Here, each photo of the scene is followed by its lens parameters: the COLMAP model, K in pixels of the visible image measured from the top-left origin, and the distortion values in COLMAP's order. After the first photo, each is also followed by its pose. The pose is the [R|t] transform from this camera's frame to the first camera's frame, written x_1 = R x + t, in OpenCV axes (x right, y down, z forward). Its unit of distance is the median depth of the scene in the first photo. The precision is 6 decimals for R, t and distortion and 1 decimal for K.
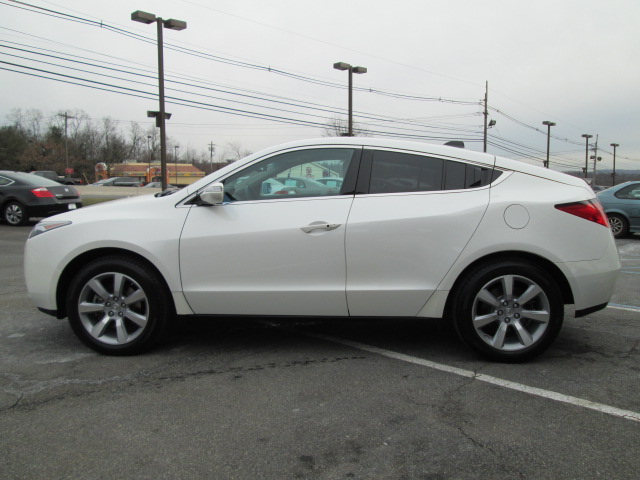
lens RADIAL K [[521.1, 0, 320.0], [0, 521.1, 240.0], [0, 0, 1]] dist [-0.035119, 0.005258]
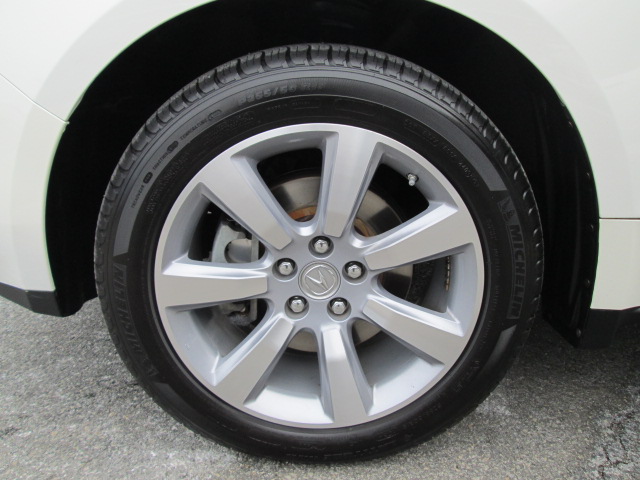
lens RADIAL K [[521.1, 0, 320.0], [0, 521.1, 240.0], [0, 0, 1]] dist [-0.035119, 0.005258]
pose [[0.998472, -0.001732, 0.055230, -0.407293], [-0.011193, 0.972448, 0.232850, 0.058408], [-0.054111, -0.233113, 0.970943, 0.778971]]
